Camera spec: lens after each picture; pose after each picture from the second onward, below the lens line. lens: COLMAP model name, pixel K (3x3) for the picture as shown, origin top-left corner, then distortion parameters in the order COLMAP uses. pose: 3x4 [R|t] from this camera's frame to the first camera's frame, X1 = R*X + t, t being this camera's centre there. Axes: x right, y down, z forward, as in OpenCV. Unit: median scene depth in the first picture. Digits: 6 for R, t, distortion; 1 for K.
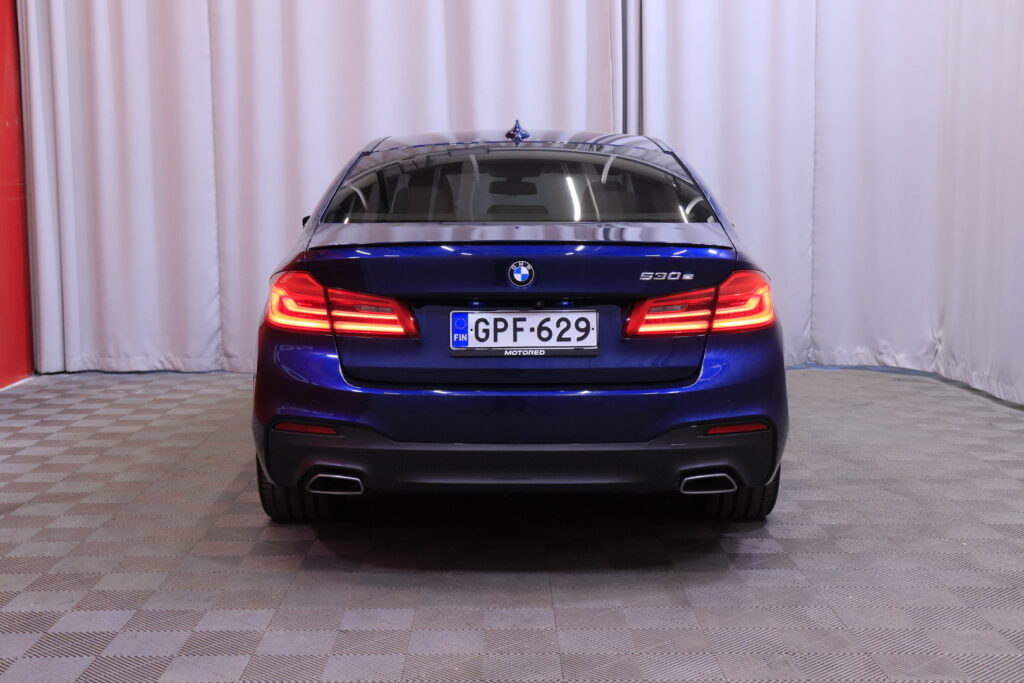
lens RADIAL K [[1337.6, 0, 512.6], [0, 1337.6, 346.1], [0, 0, 1]] dist [0.036904, 0.000000]
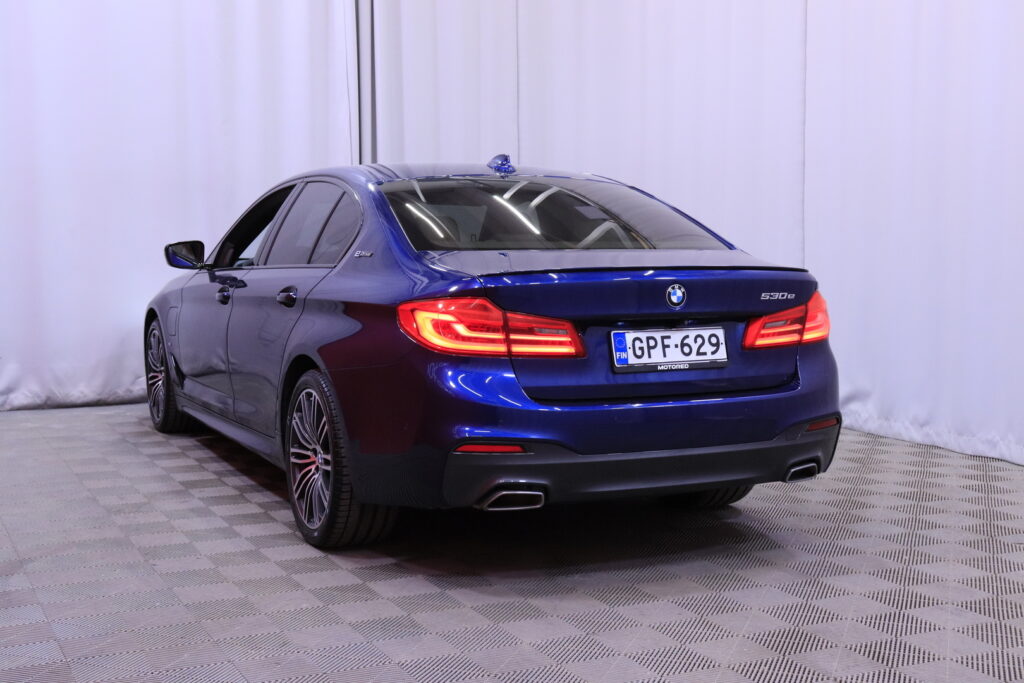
lens RADIAL K [[1418.1, 0, 512.6], [0, 1418.1, 337.6], [0, 0, 1]] dist [0.012417, 0.000000]
pose [[0.895742, -0.030244, 0.443544, -0.630655], [0.043809, 0.998832, -0.020366, -0.001258], [-0.442410, 0.037674, 0.896021, 0.002367]]
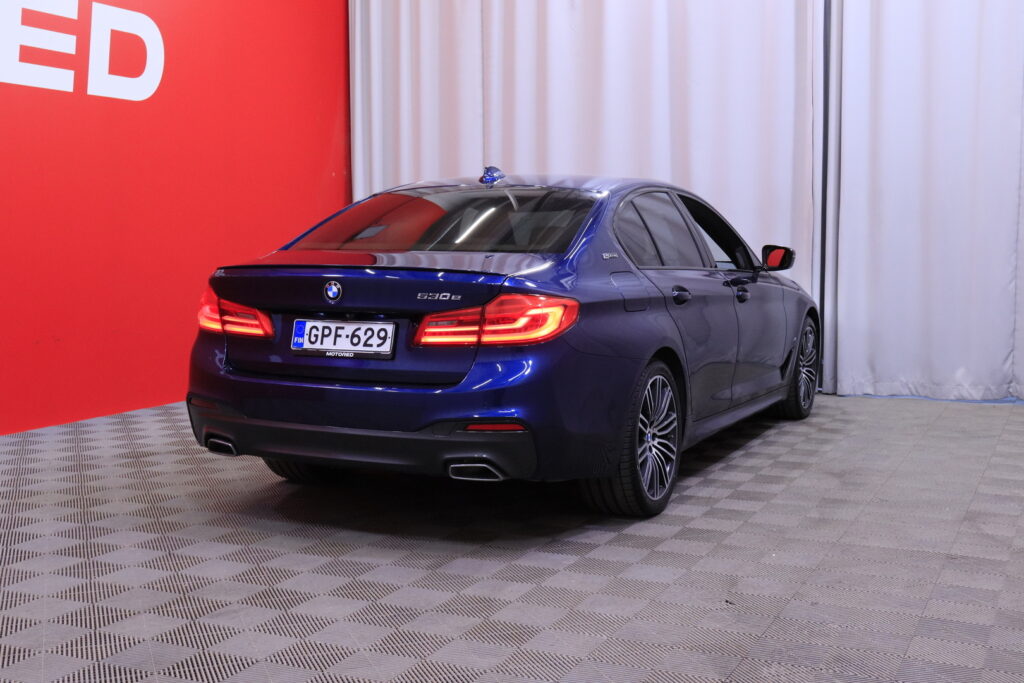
lens RADIAL K [[1225.3, 0, 514.8], [0, 1225.3, 336.5], [0, 0, 1]] dist [0.033351, 0.000000]
pose [[0.905371, 0.040520, -0.422683, 0.641244], [-0.050743, 0.998628, -0.012957, -0.005191], [0.421578, 0.033179, 0.906185, 0.026301]]
